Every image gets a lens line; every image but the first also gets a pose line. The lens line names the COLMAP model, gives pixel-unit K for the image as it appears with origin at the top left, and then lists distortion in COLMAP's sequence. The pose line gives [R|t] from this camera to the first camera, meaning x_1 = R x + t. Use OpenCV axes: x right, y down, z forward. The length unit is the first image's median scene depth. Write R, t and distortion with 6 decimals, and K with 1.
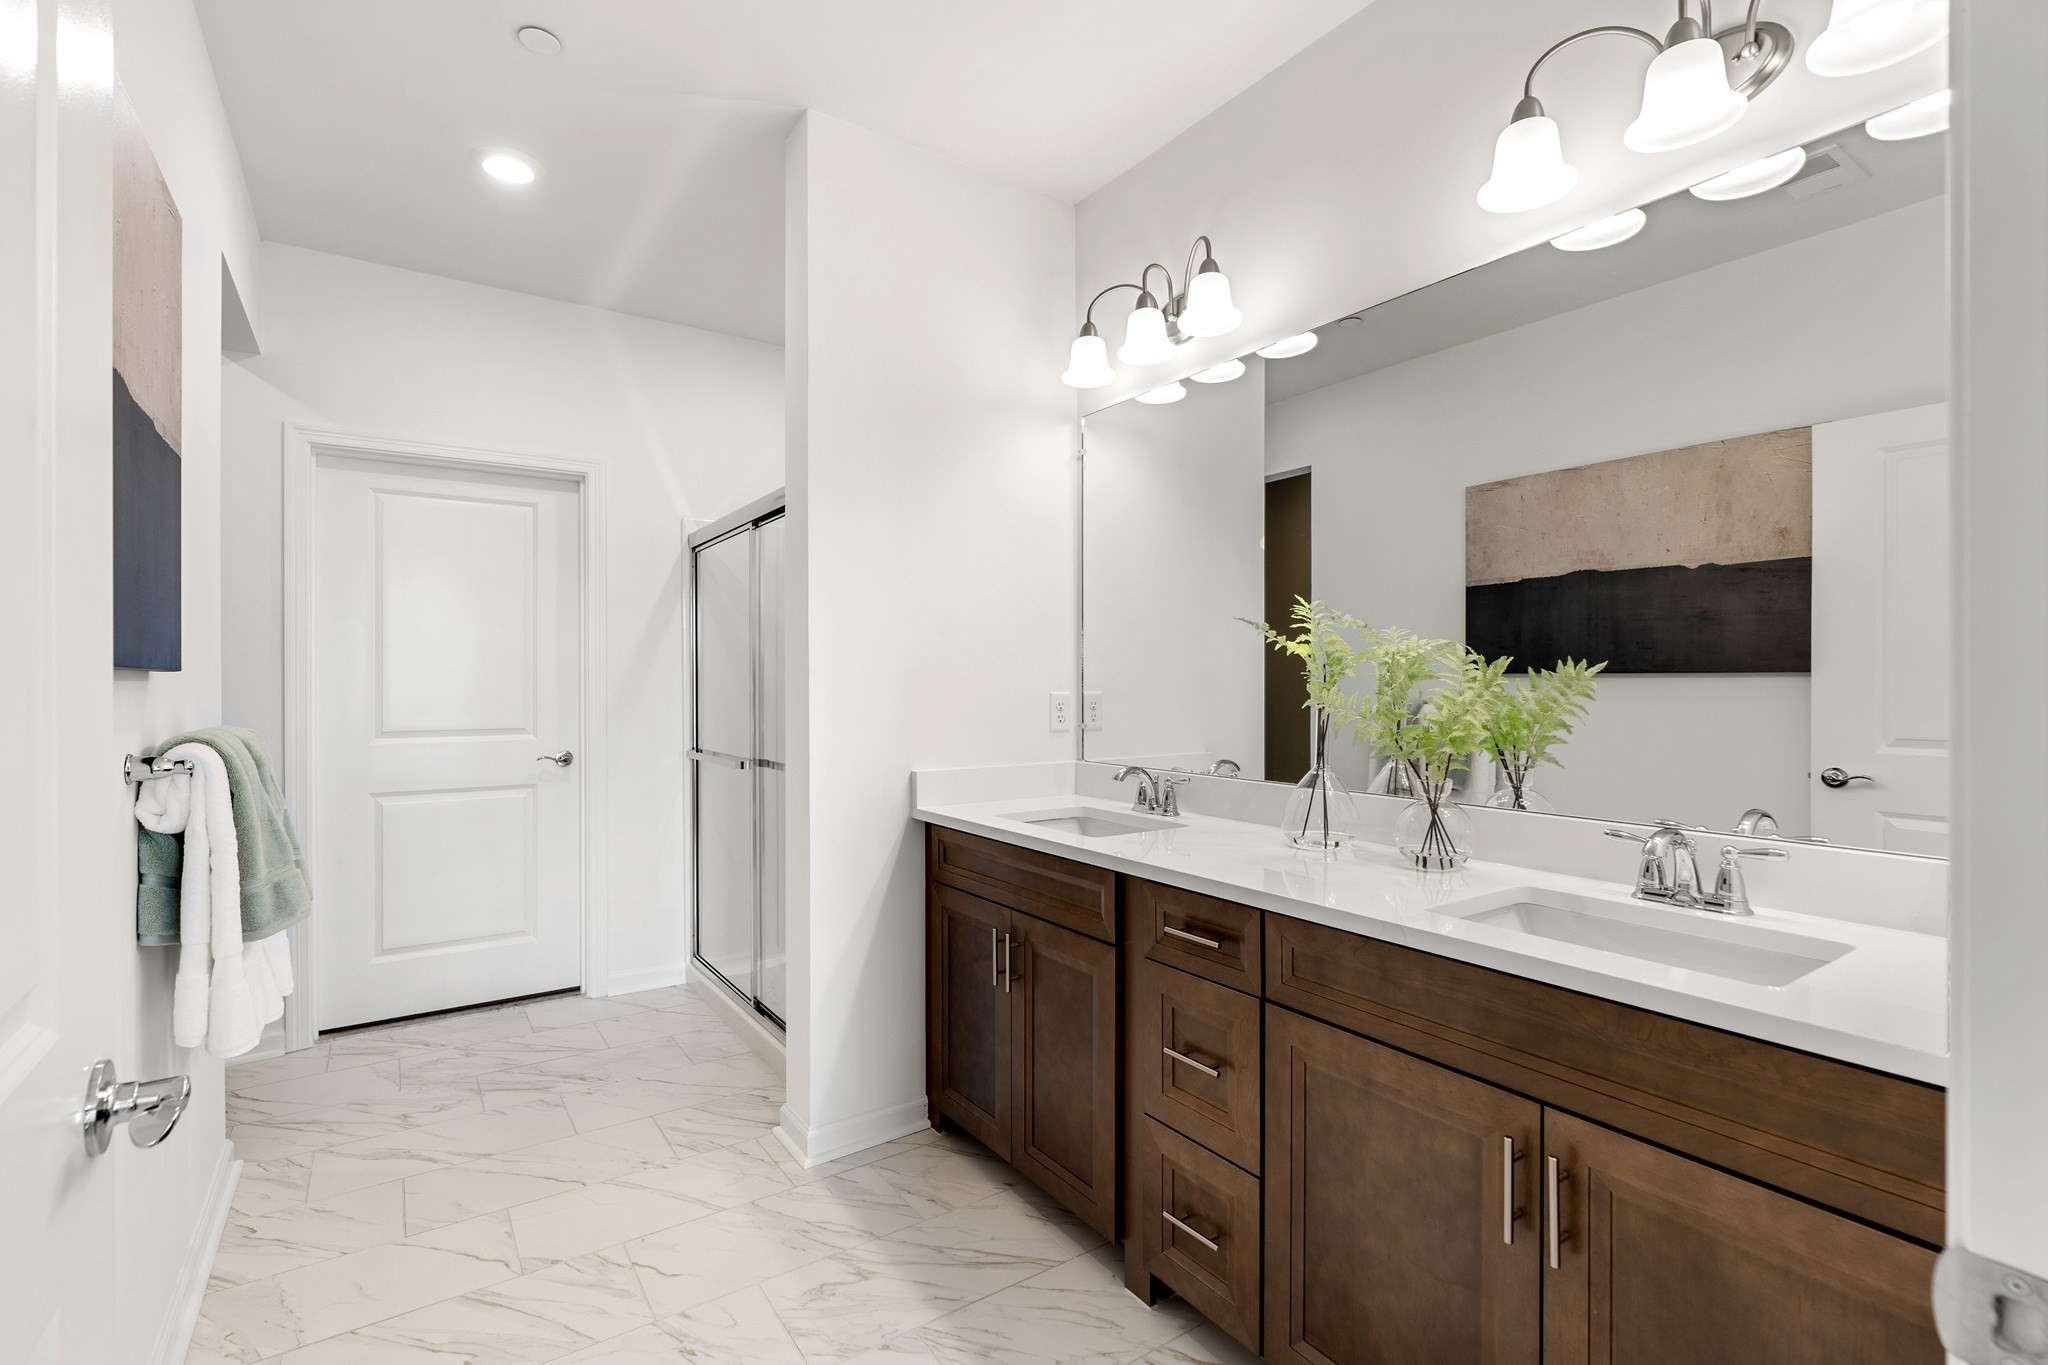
lens RADIAL K [[928.8, 0, 1026.8], [0, 928.8, 686.9], [0, 0, 1]] dist [-0.010798, 0.000255]
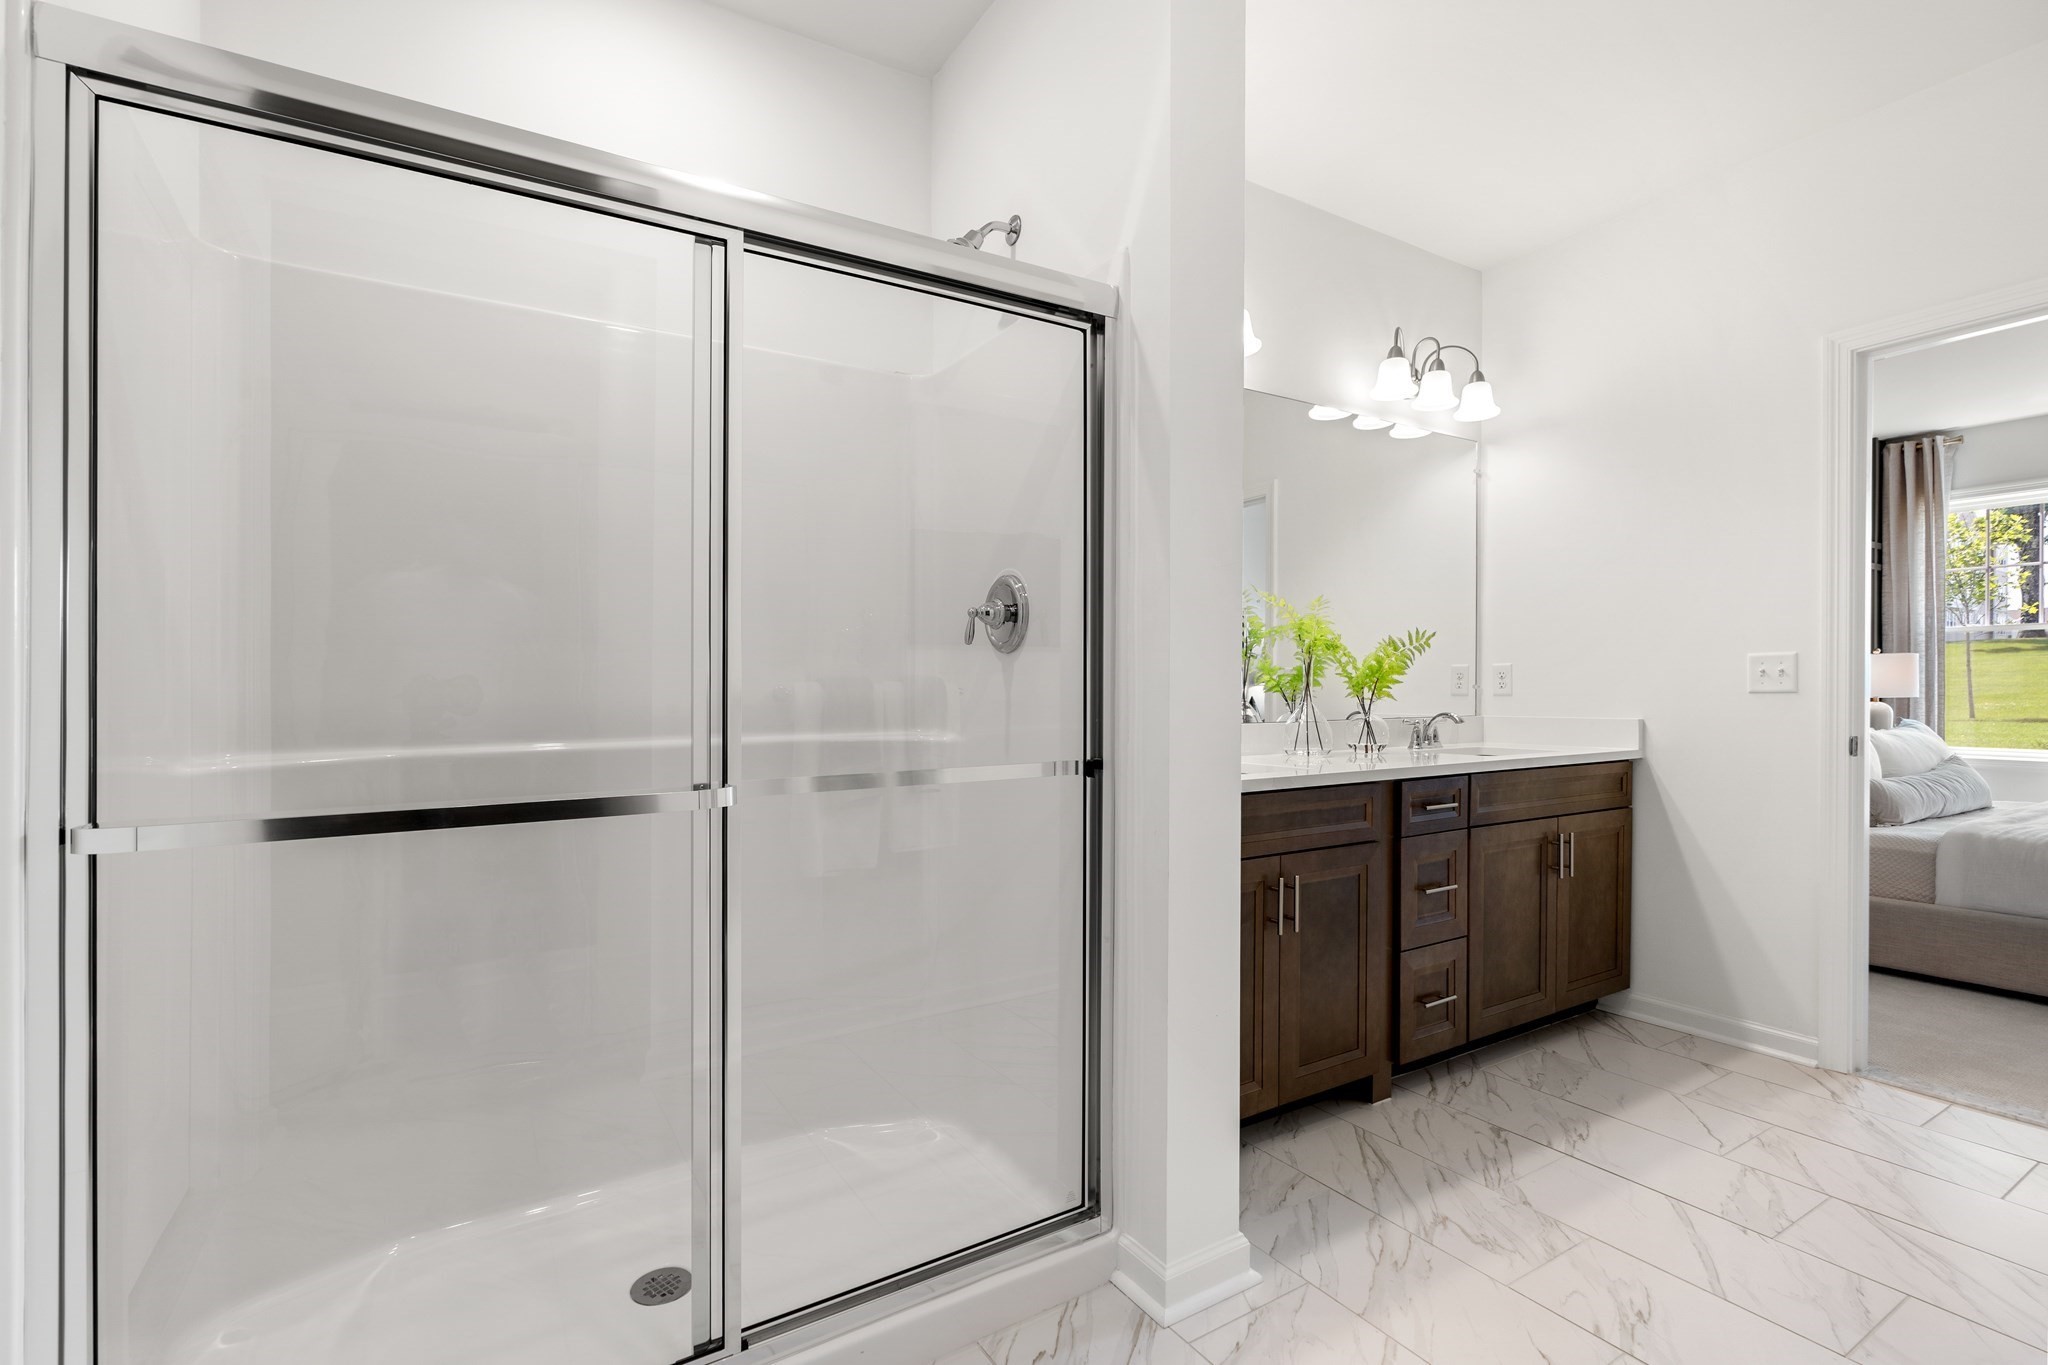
lens RADIAL K [[912.5, 0, 1016.5], [0, 912.5, 705.1], [0, 0, 1]] dist [-0.008849, 0.004795]
pose [[0.059933, -0.014348, 0.998099, -1.332283], [0.013826, 0.999813, 0.013542, 0.073159], [-0.998107, 0.012988, 0.060120, 1.582578]]
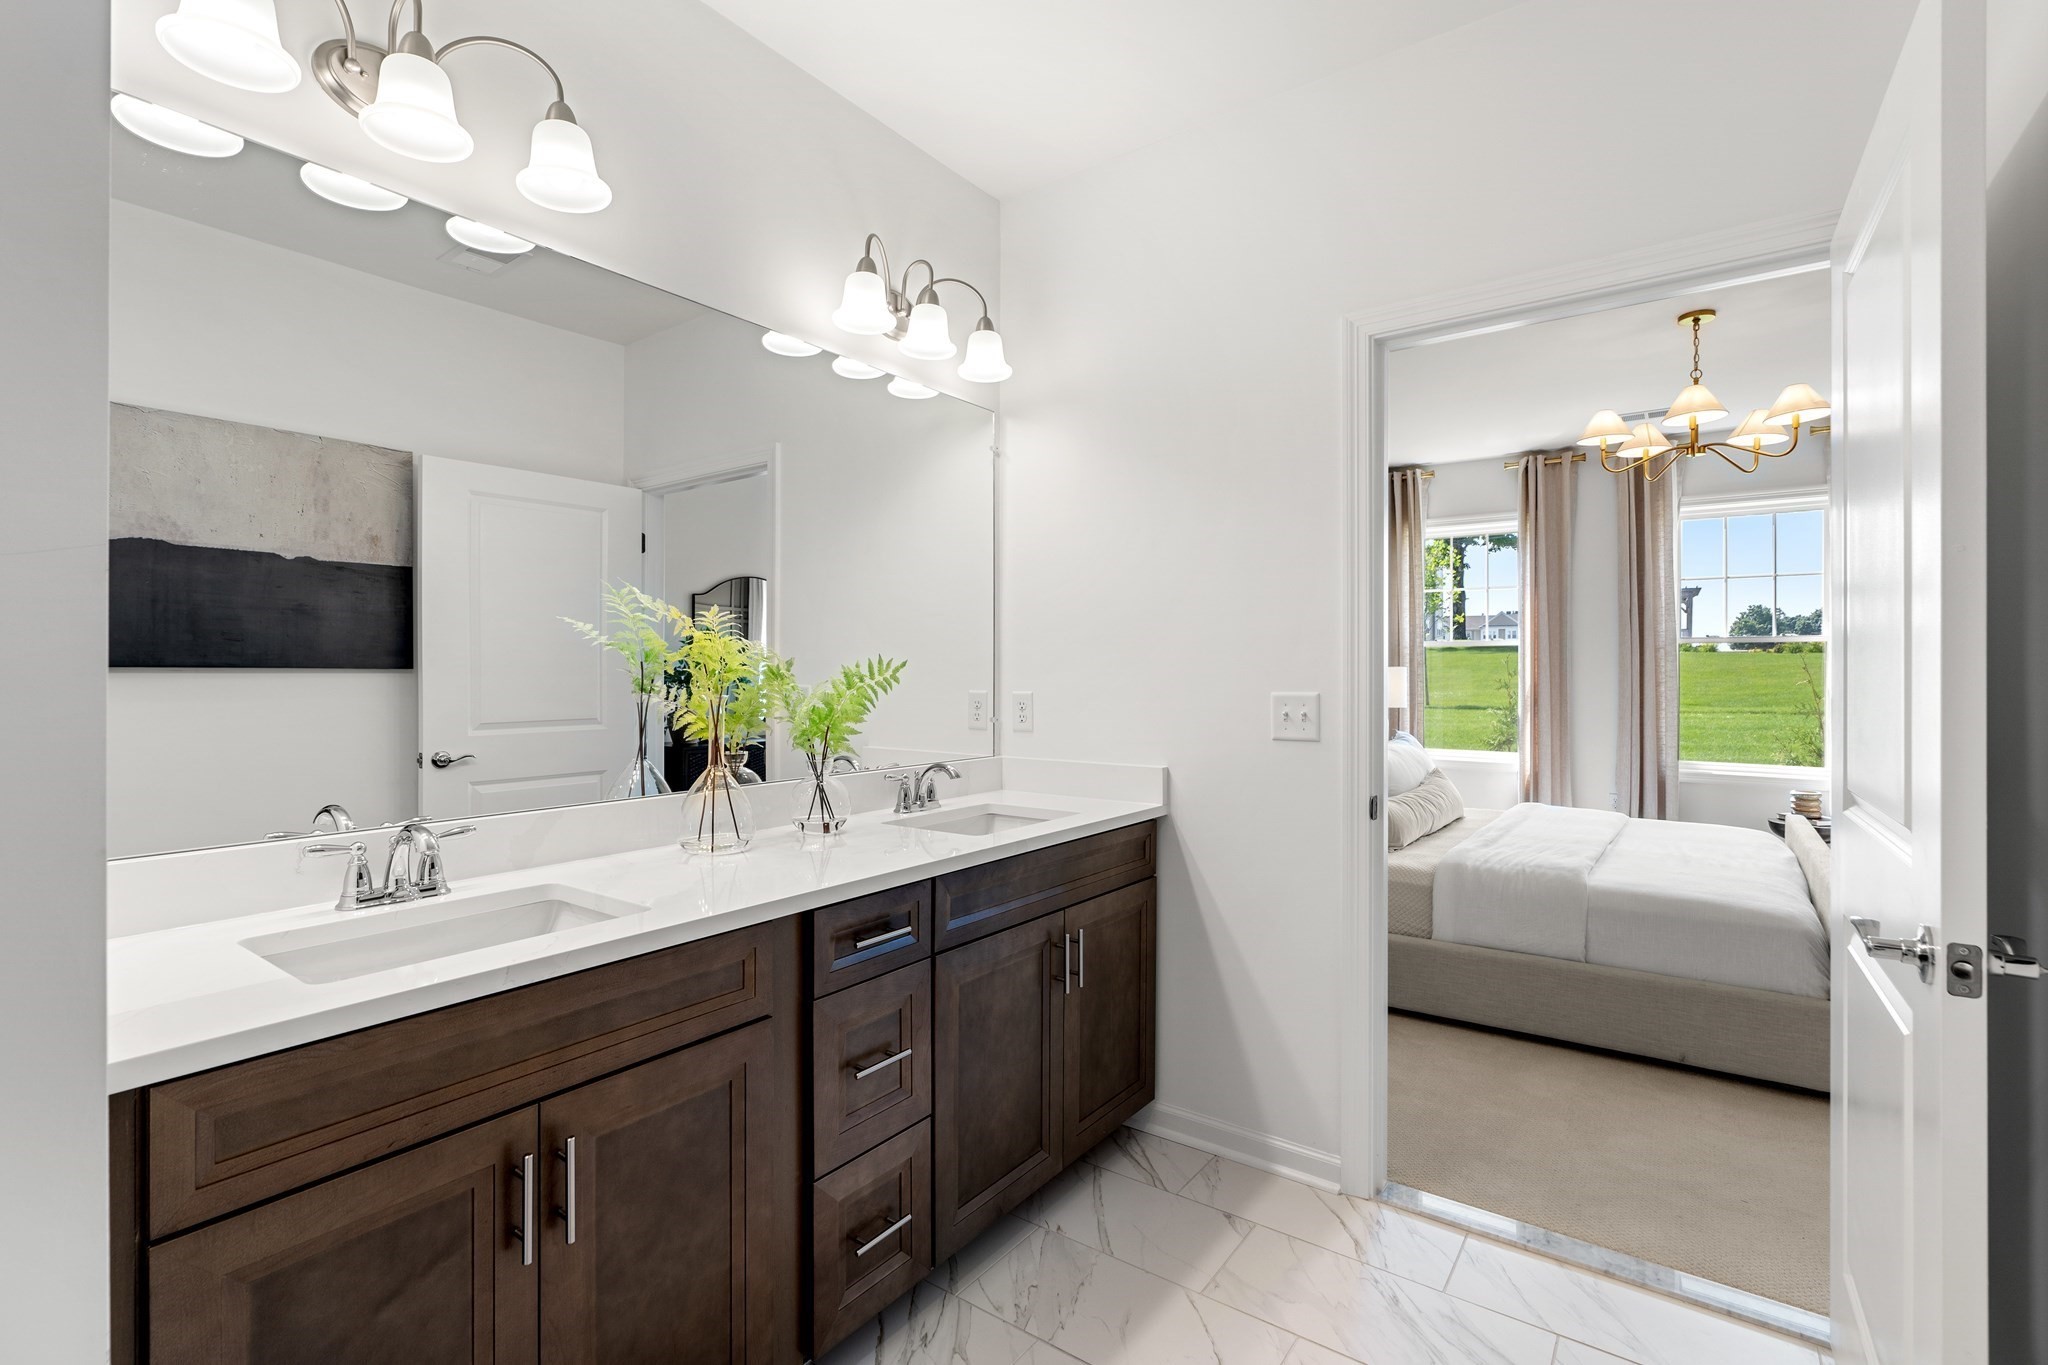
lens RADIAL K [[927.9, 0, 1005.1], [0, 927.9, 677.8], [0, 0, 1]] dist [-0.008978, 0.001547]
pose [[-0.321040, -0.002576, 0.947062, -0.791792], [0.007467, 0.999958, 0.005251, -0.010976], [-0.947036, 0.008758, -0.321007, 1.178992]]
